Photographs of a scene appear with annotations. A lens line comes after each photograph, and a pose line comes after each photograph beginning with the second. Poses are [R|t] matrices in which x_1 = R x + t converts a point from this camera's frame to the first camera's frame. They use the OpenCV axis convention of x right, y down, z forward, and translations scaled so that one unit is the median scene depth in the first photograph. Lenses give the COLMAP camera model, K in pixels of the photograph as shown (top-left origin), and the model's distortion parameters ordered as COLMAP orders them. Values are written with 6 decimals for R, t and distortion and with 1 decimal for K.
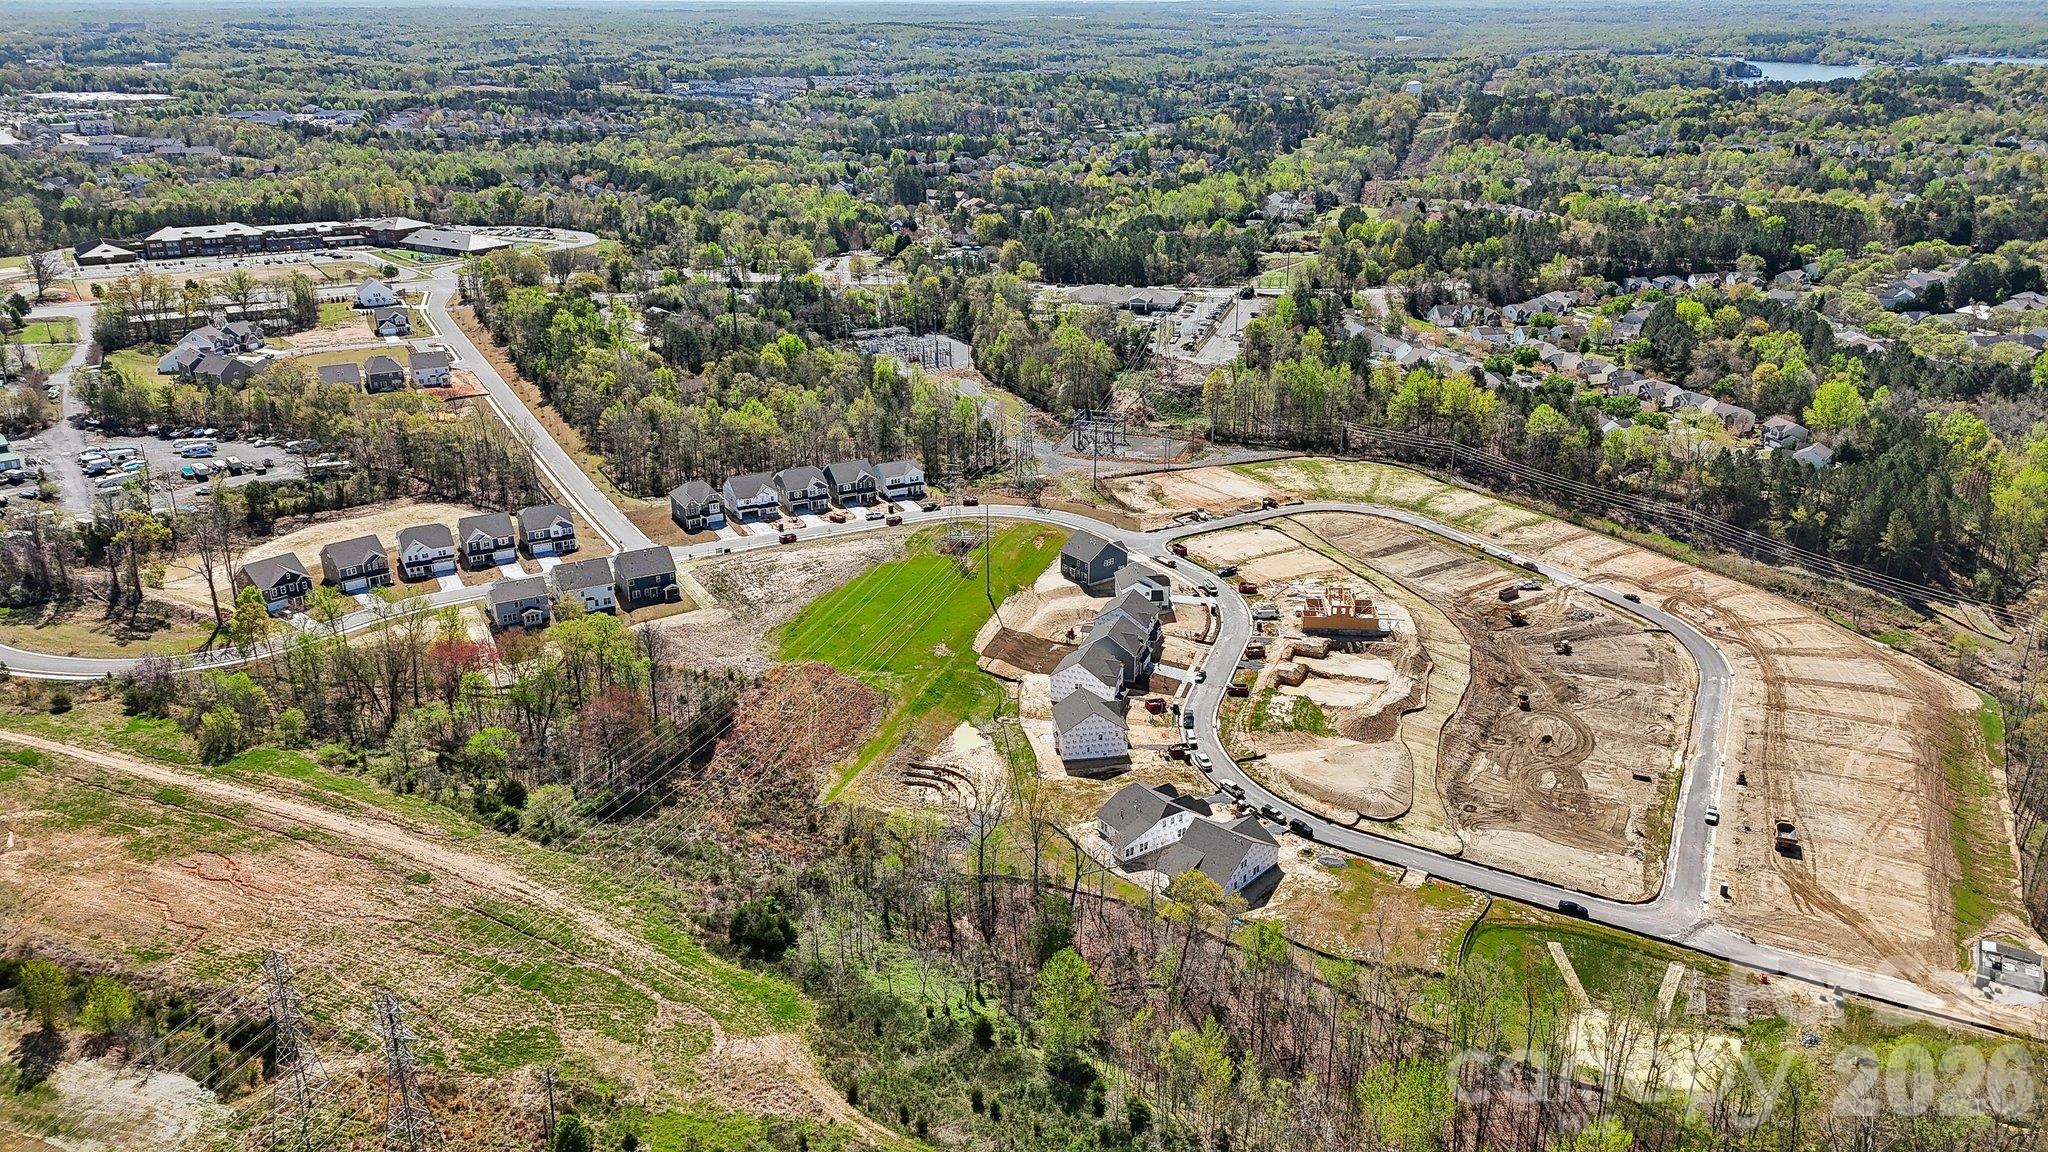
lens RADIAL K [[1696.1, 0, 1024.0], [0, 1696.1, 576.0], [0, 0, 1]] dist [0.005631, -0.001414]
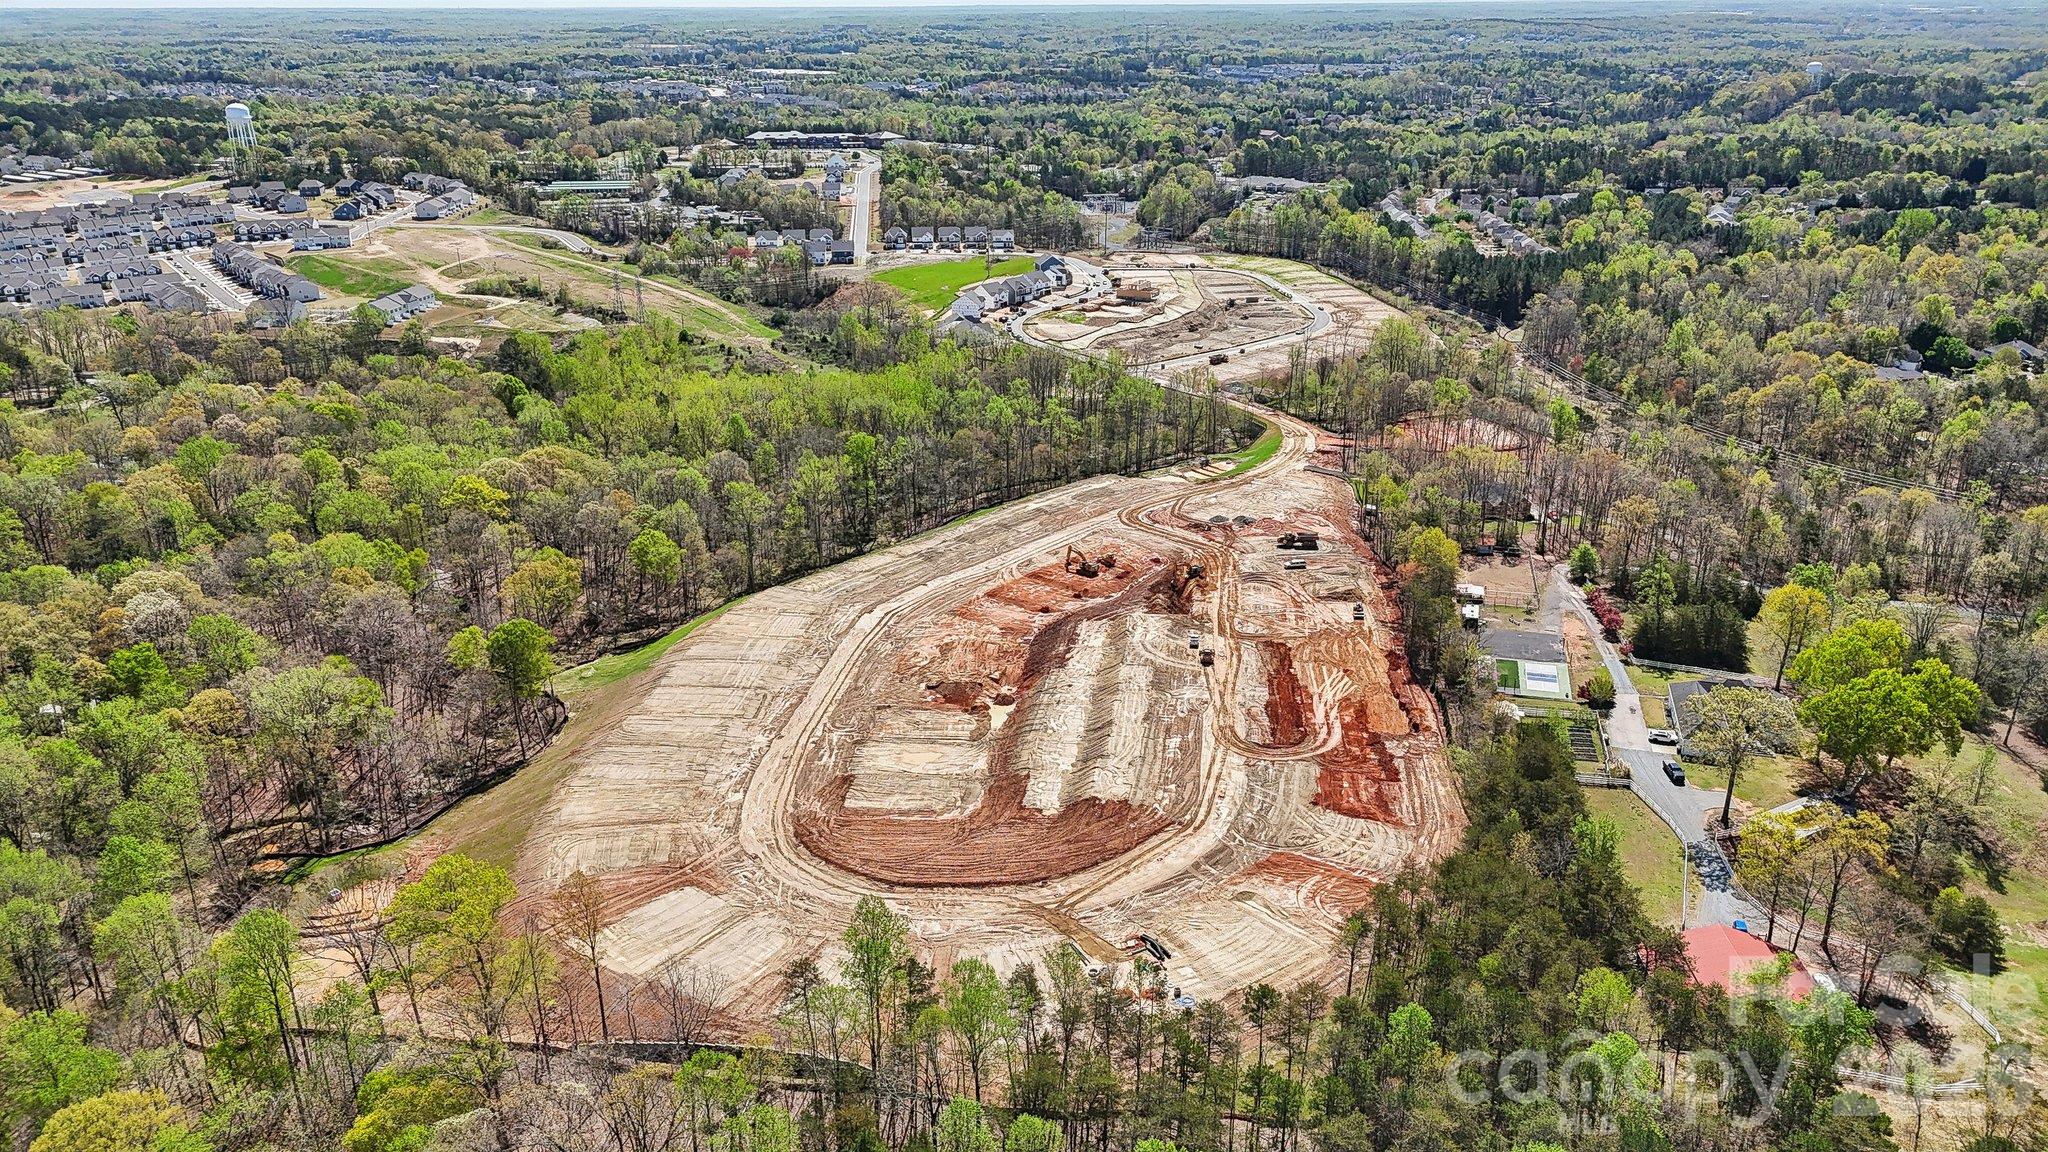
lens RADIAL K [[1696.1, 0, 1024.0], [0, 1696.1, 576.0], [0, 0, 1]] dist [0.005631, -0.001414]
pose [[0.916789, 0.116269, -0.382073, 0.452672], [-0.116872, 0.992910, 0.021718, 0.173526], [0.381889, 0.024743, 0.923877, -0.492879]]
